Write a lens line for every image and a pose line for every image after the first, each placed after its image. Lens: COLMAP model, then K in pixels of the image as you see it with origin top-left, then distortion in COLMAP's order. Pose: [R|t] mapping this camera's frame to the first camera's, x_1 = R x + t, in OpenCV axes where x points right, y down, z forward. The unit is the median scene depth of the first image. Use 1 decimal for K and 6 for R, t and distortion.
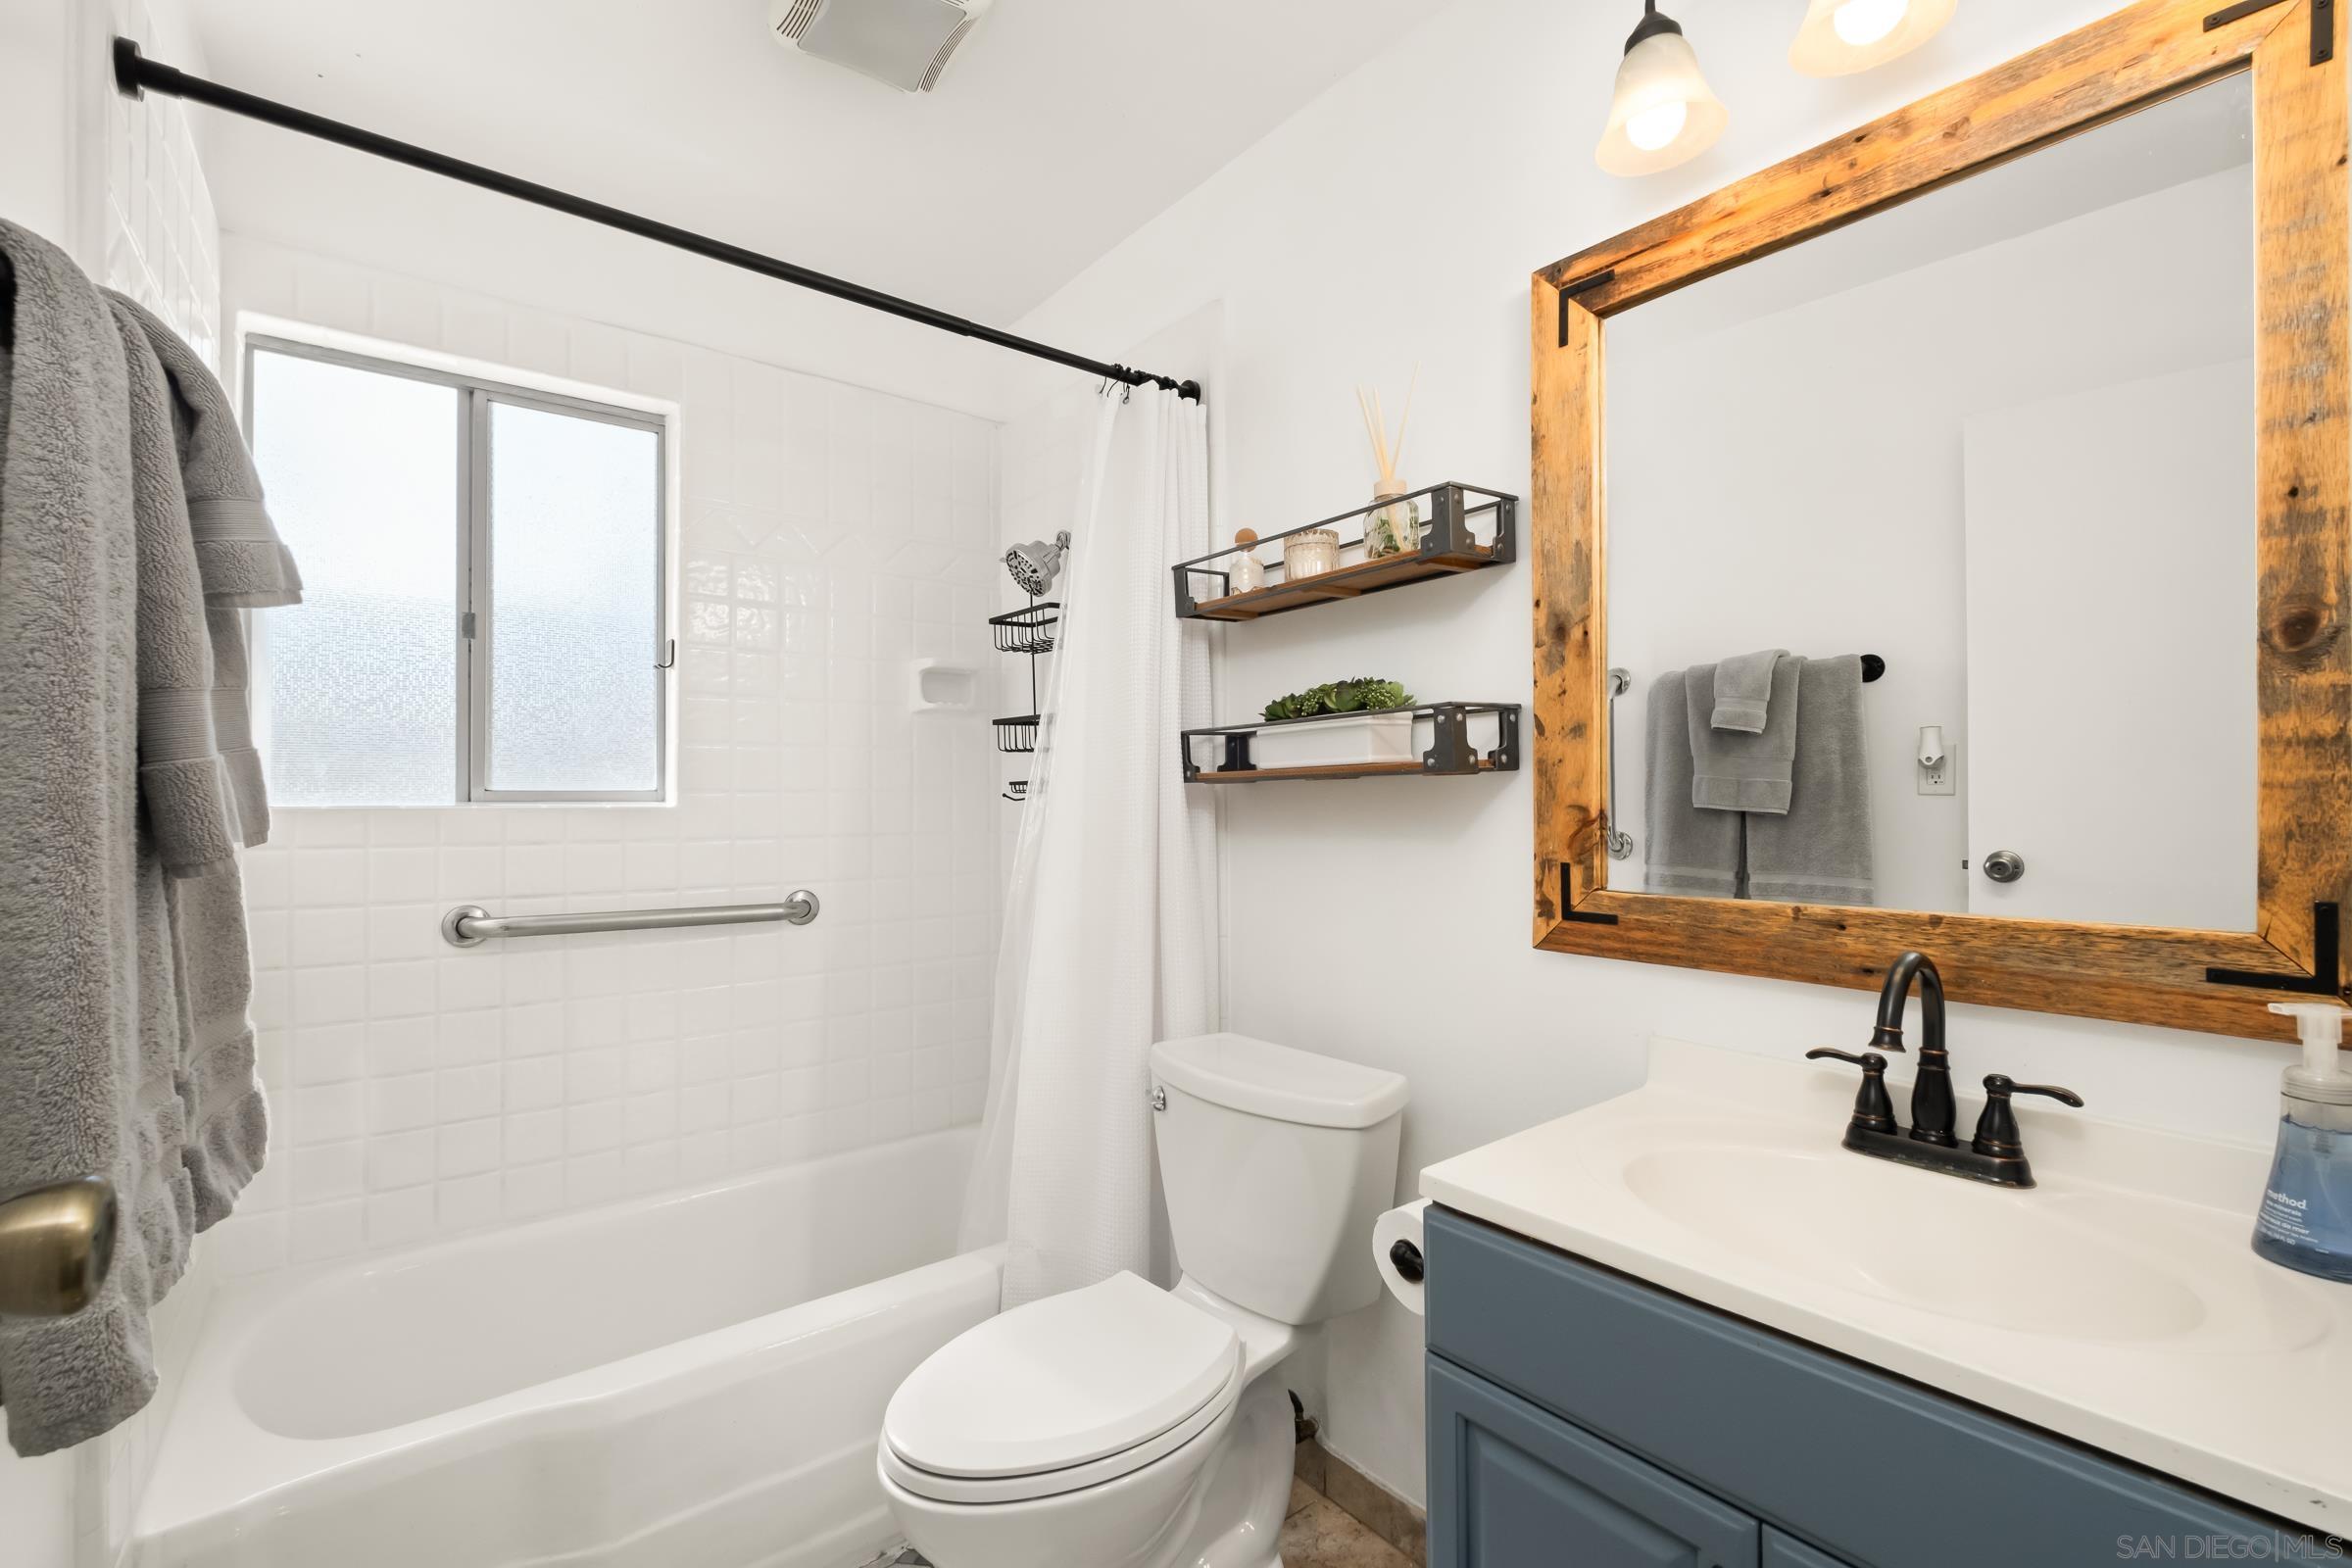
lens RADIAL K [[1034.3, 0, 1169.1], [0, 1034.3, 782.4], [0, 0, 1]] dist [0.000680, -0.005297]
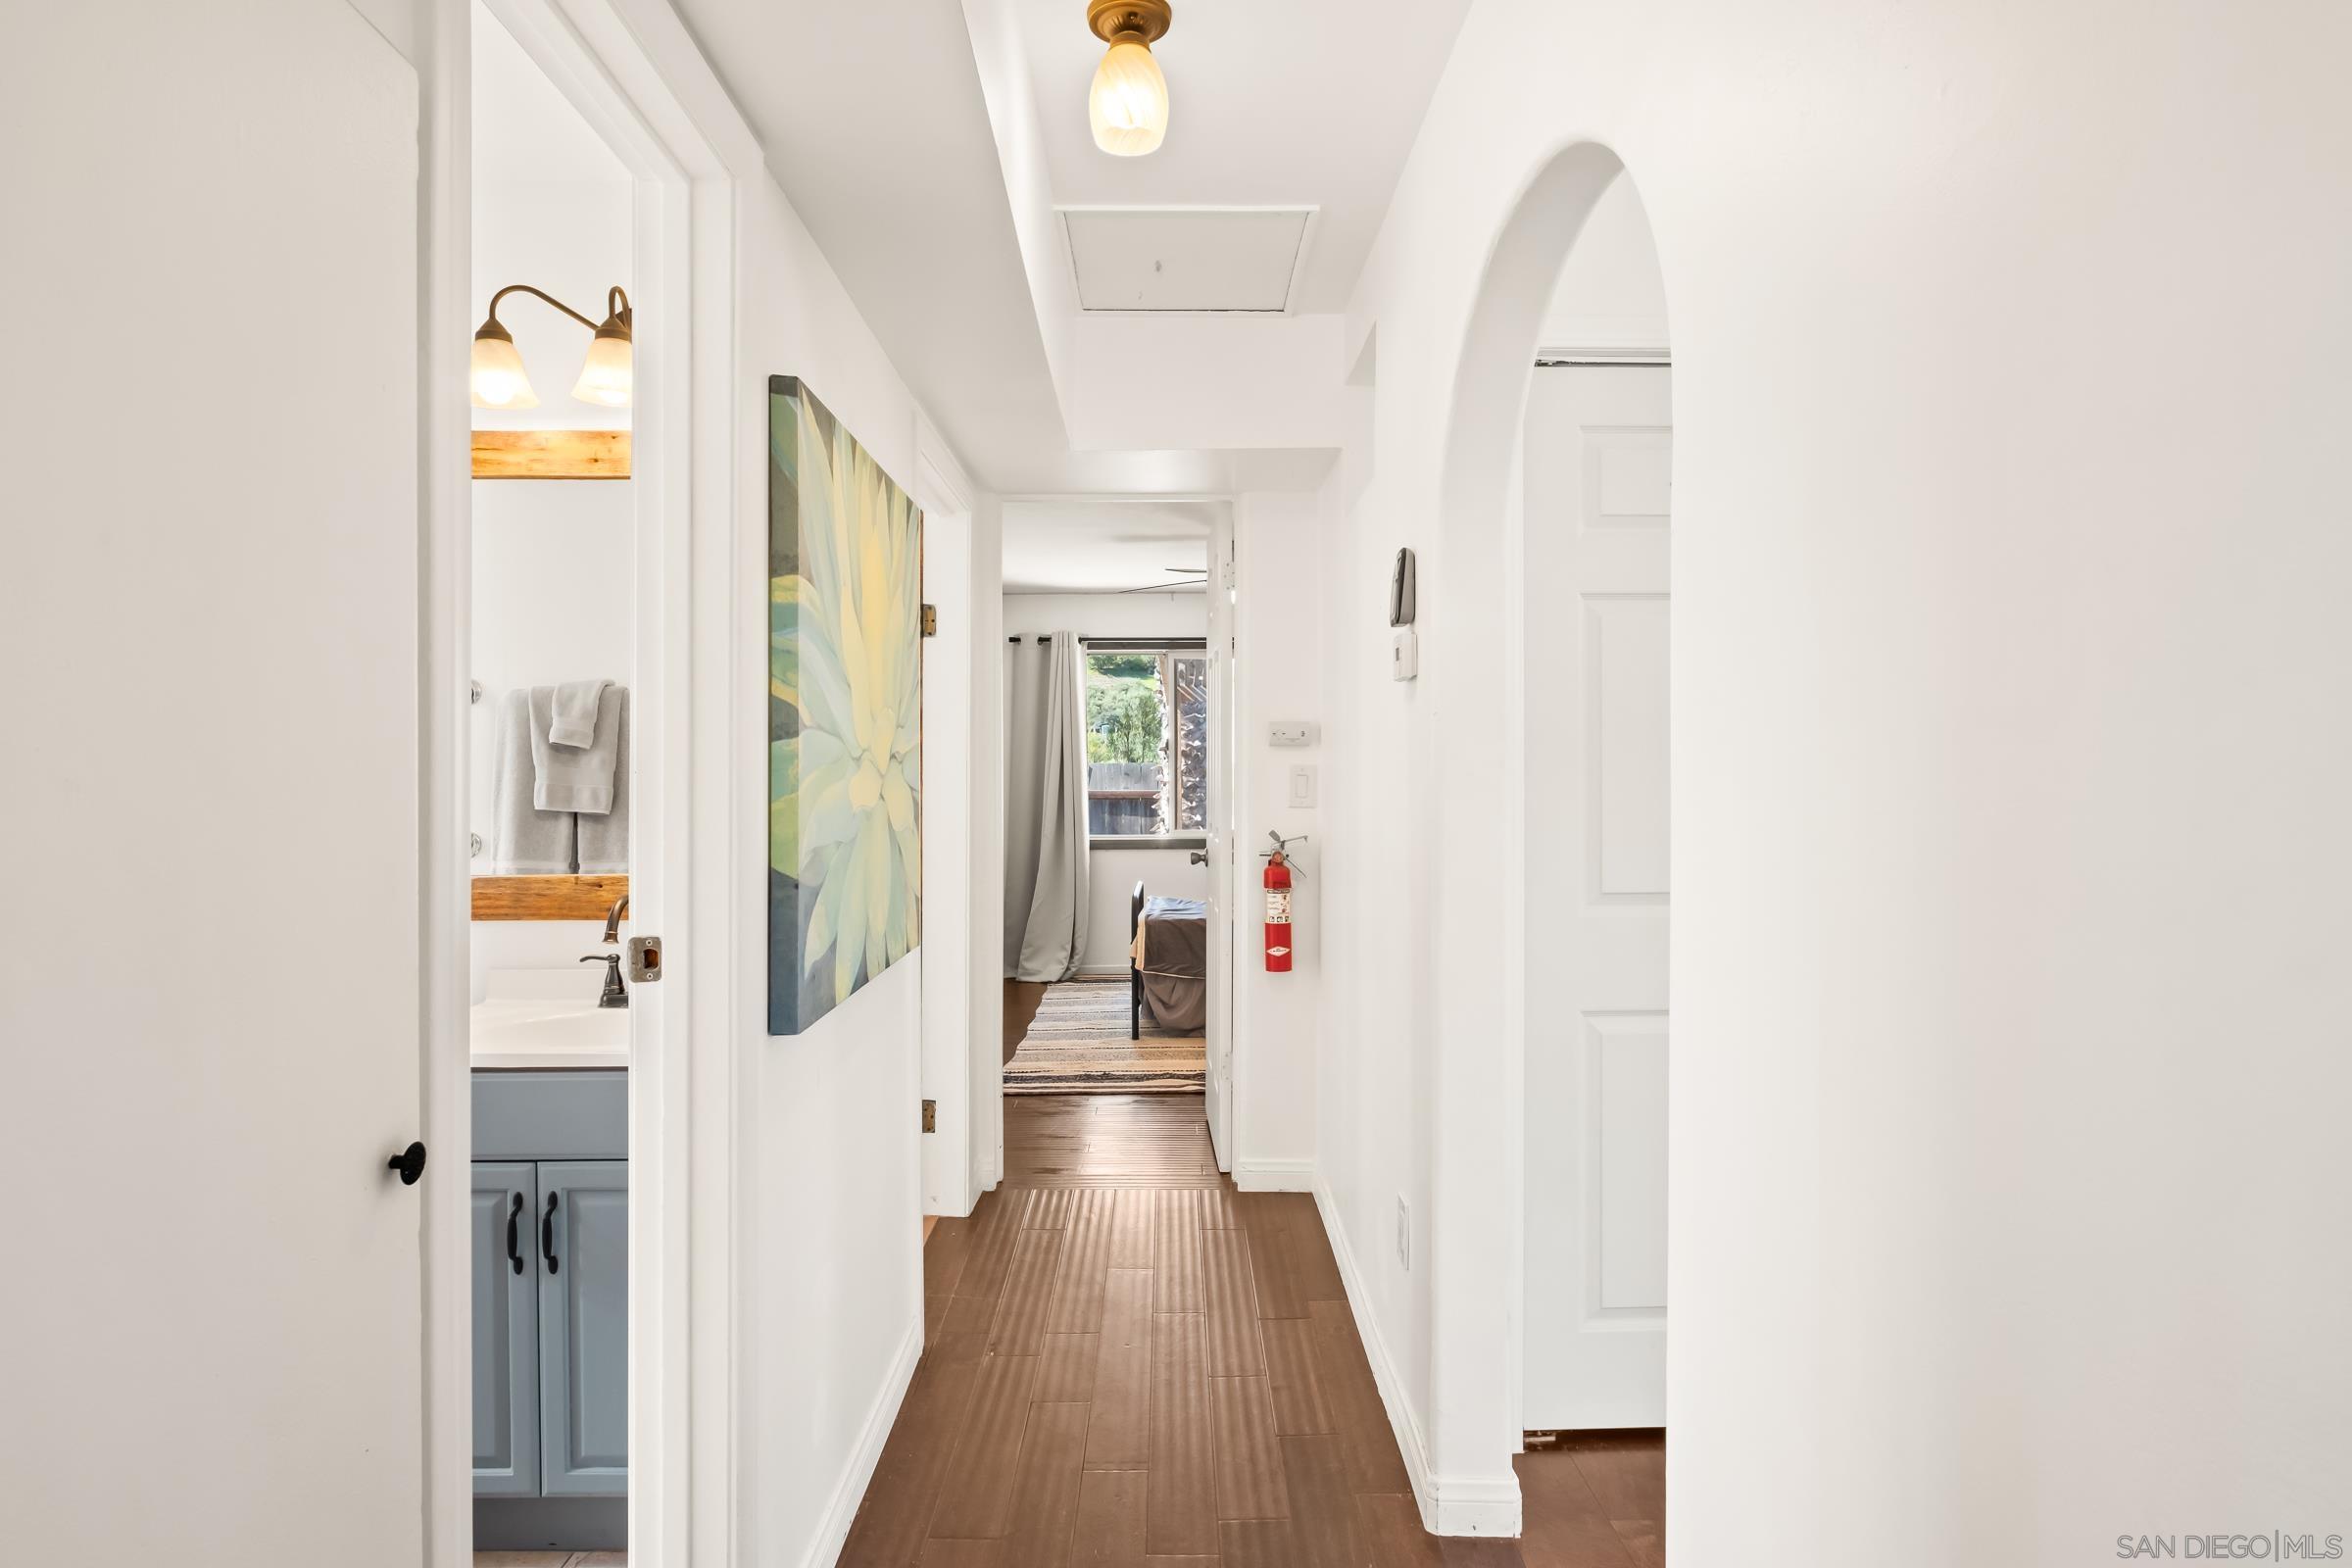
lens RADIAL K [[1319.7, 0, 1176.0], [0, 1319.7, 784.0], [0, 0, 1]] dist [0.000321, 0.000200]
pose [[0.620832, -0.002159, 0.783940, -0.438668], [-0.011812, 0.999857, 0.012107, -0.063177], [-0.783854, -0.016776, 0.620718, -1.016469]]
